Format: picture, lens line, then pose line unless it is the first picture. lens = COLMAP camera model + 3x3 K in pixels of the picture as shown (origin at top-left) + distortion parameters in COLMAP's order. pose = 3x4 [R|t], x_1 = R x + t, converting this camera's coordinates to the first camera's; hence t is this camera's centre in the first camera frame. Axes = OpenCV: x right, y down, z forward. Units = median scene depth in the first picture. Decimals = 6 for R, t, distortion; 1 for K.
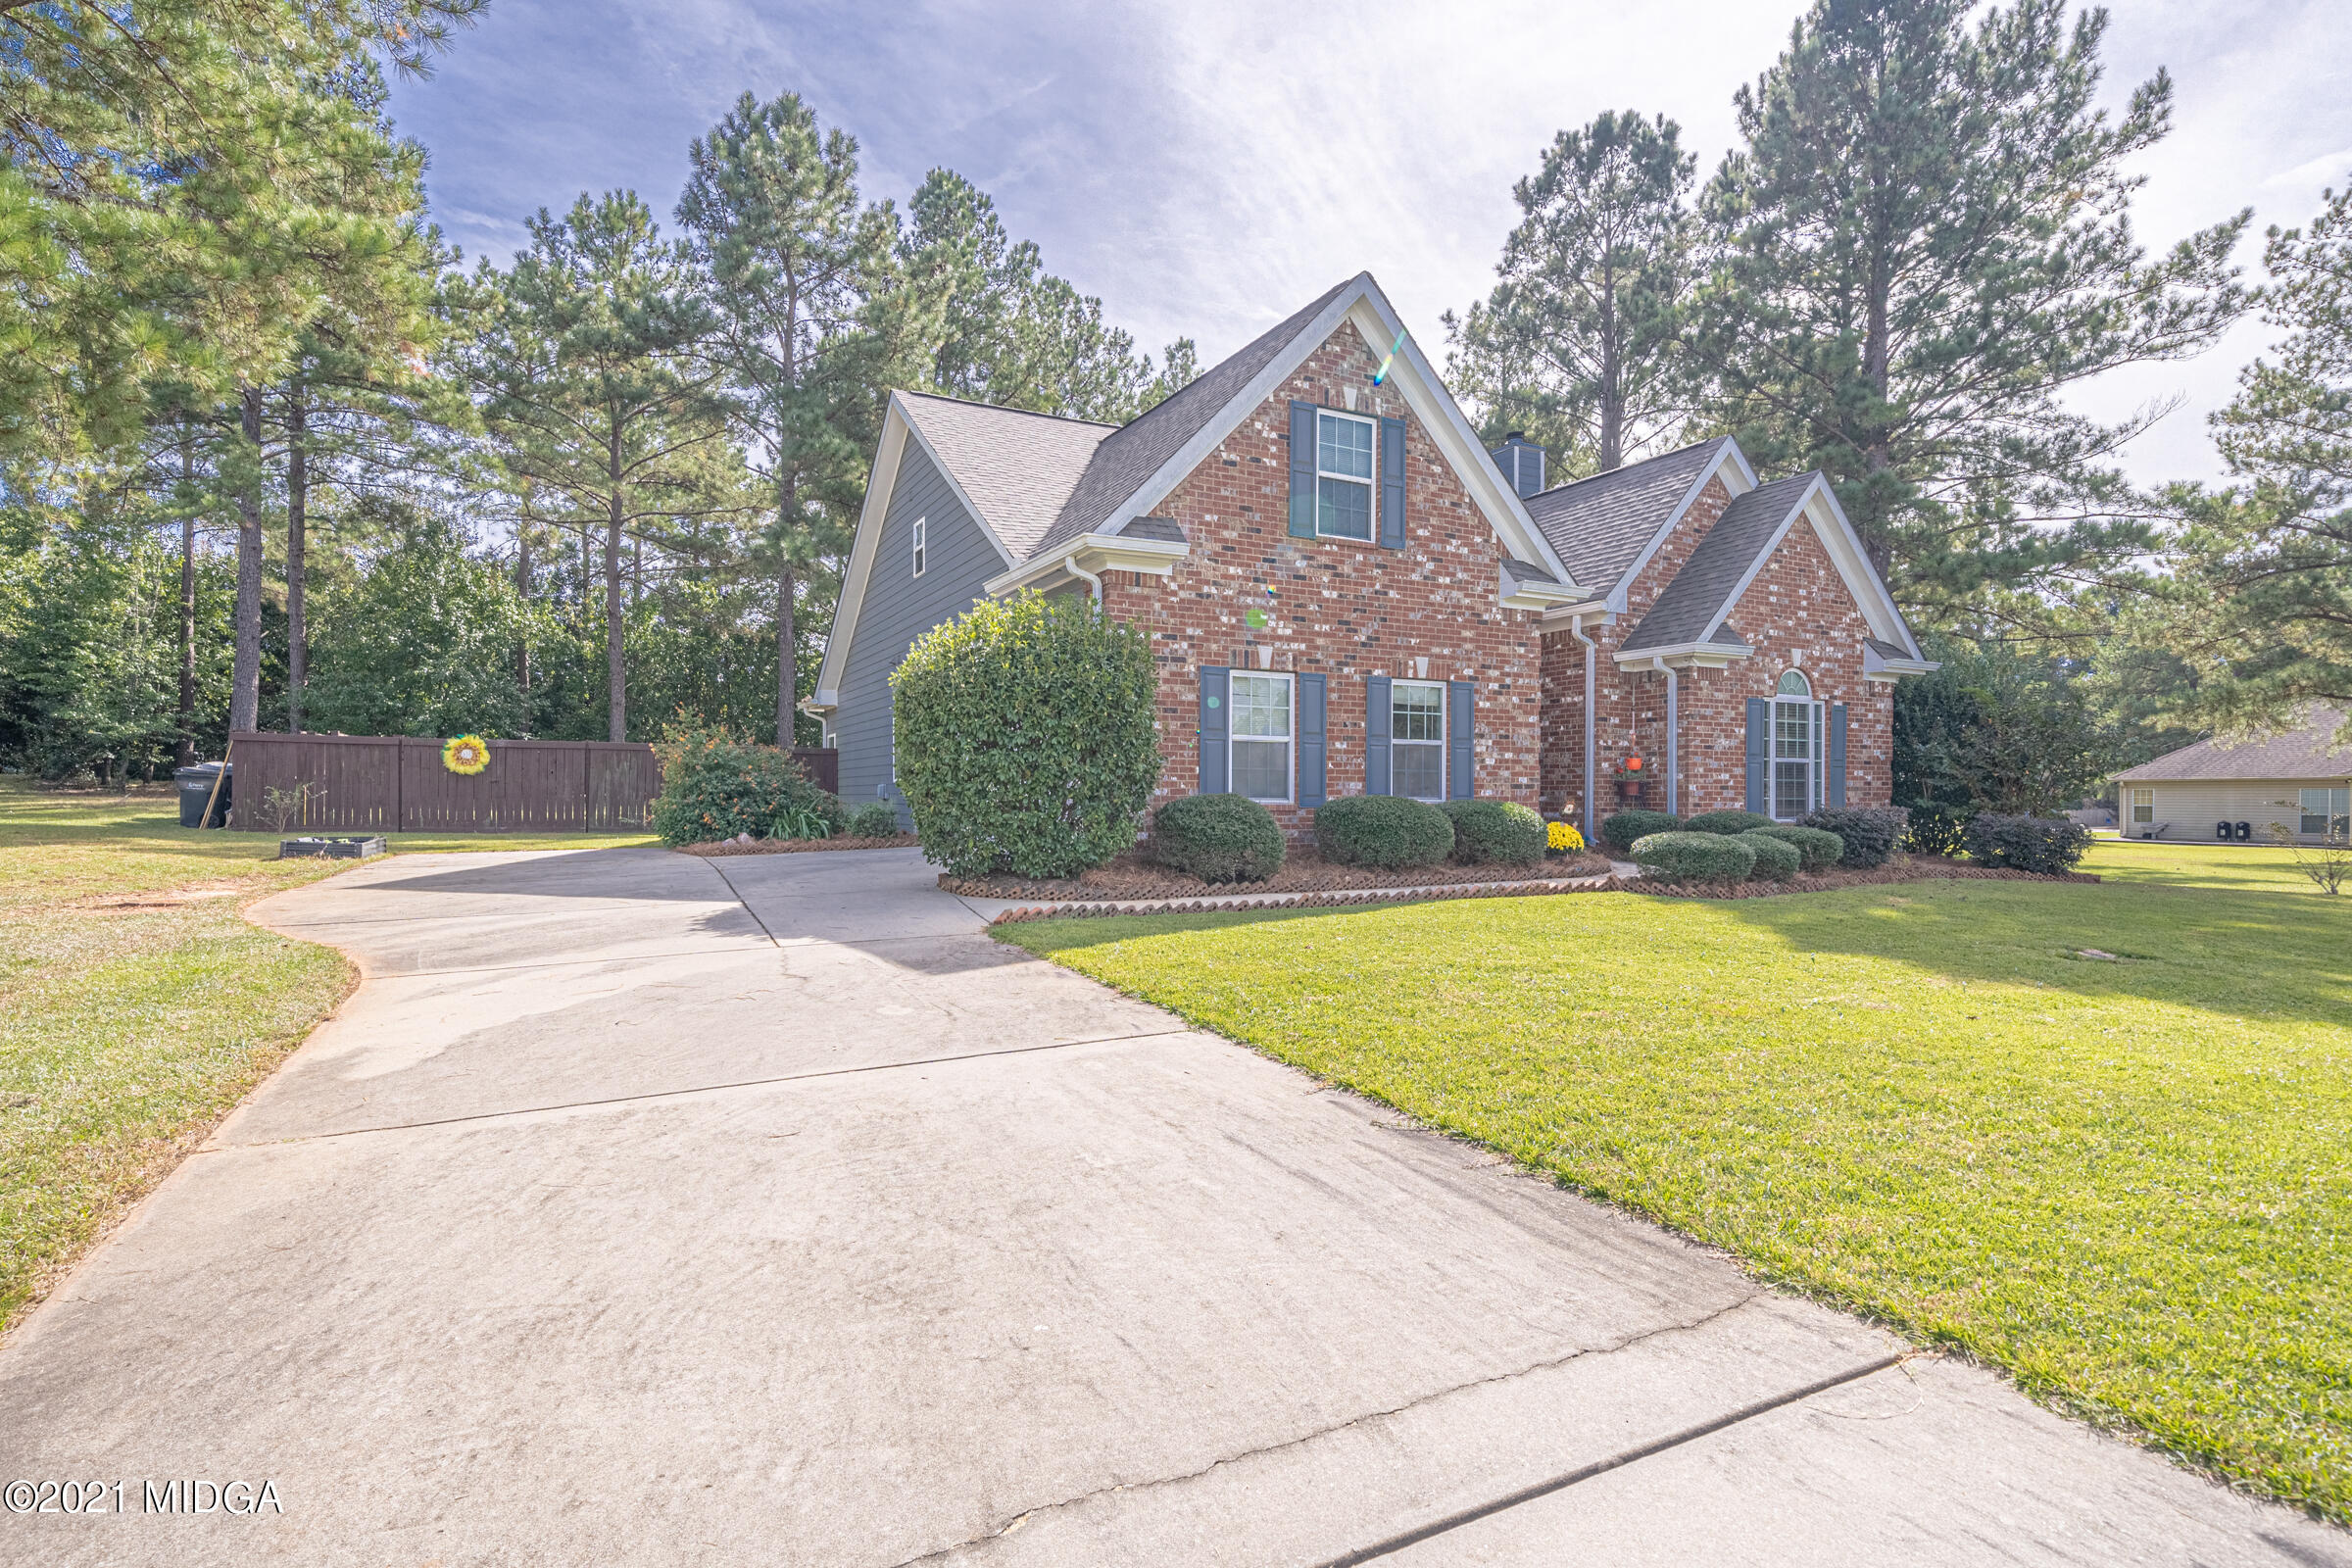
lens RADIAL K [[1151.3, 0, 1180.1], [0, 1151.3, 784.5], [0, 0, 1]] dist [-0.001022, 0.000005]
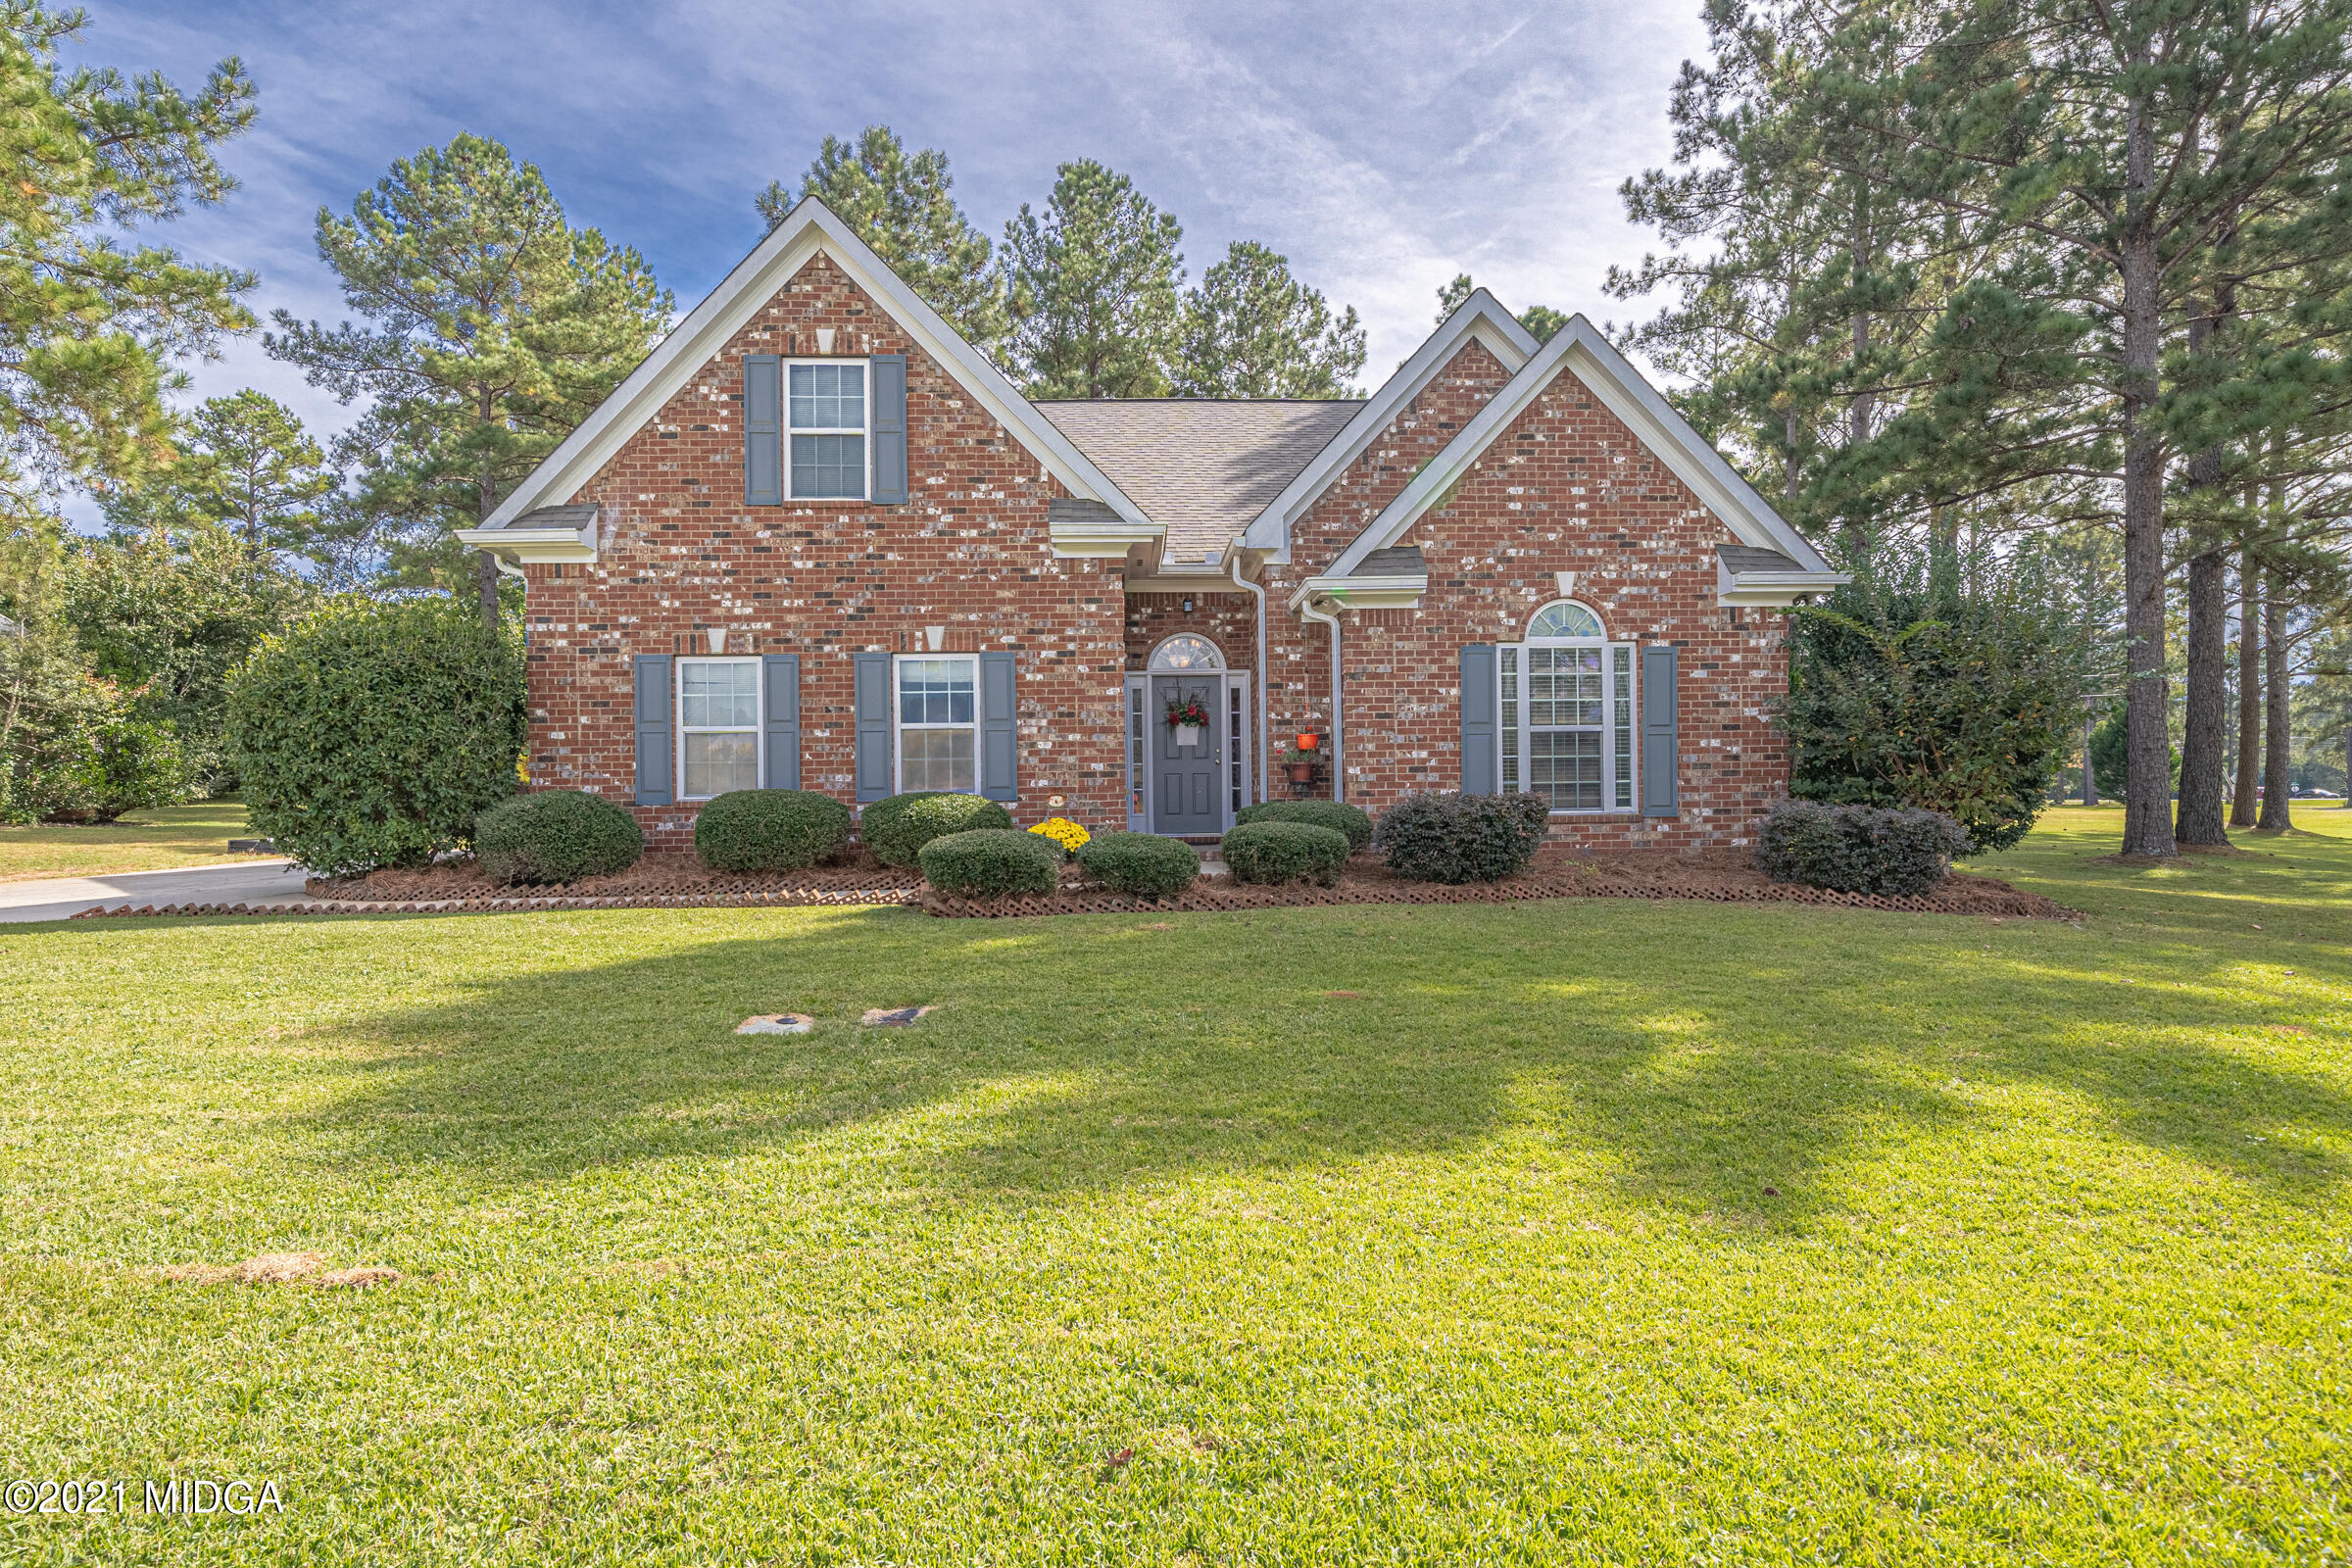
lens RADIAL K [[1175.6, 0, 1176.0], [0, 1175.6, 784.0], [0, 0, 1]] dist [-0.000749, 0.001123]
pose [[0.904576, -0.018810, -0.425898, 0.761261], [0.020138, 0.999796, -0.001385, 0.011703], [0.425837, -0.007324, 0.904770, 0.291392]]
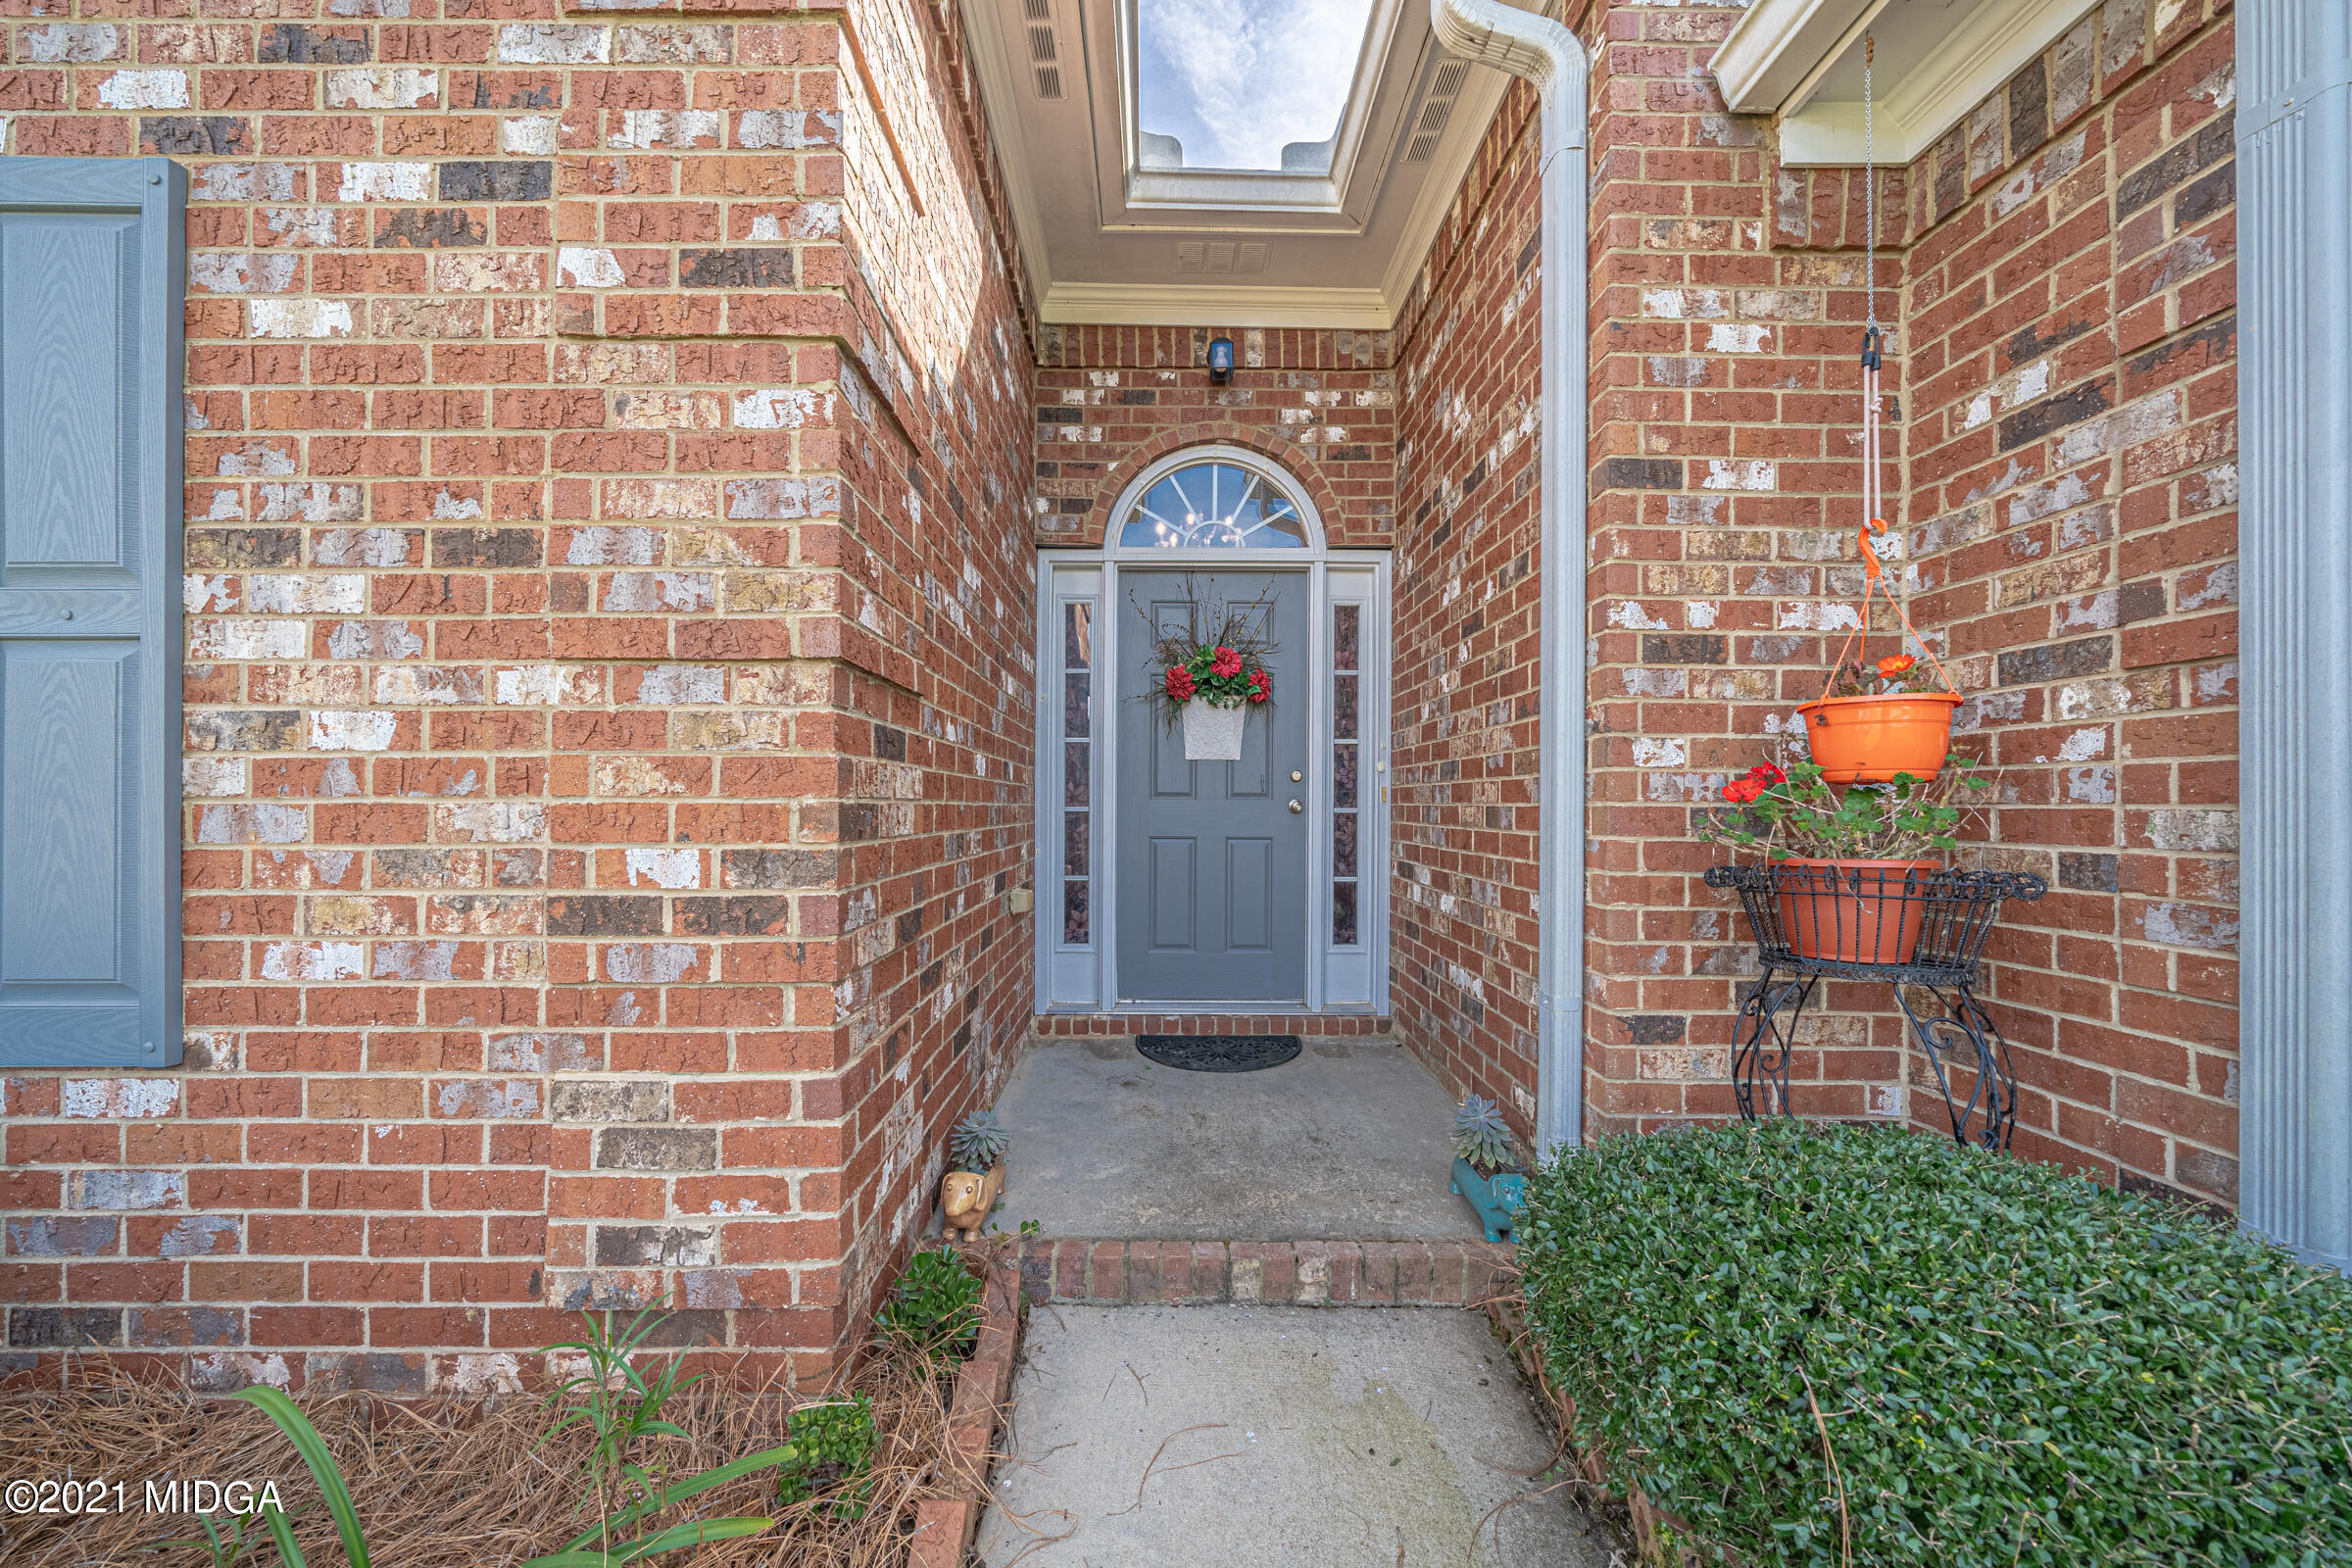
lens RADIAL K [[807.1, 0, 1170.2], [0, 807.1, 794.2], [0, 0, 1]] dist [-0.001914, -0.000145]
pose [[0.887760, -0.004482, -0.460284, 0.425239], [0.003440, 0.999989, -0.003102, -0.012718], [0.460293, 0.001170, 0.887766, 1.021698]]
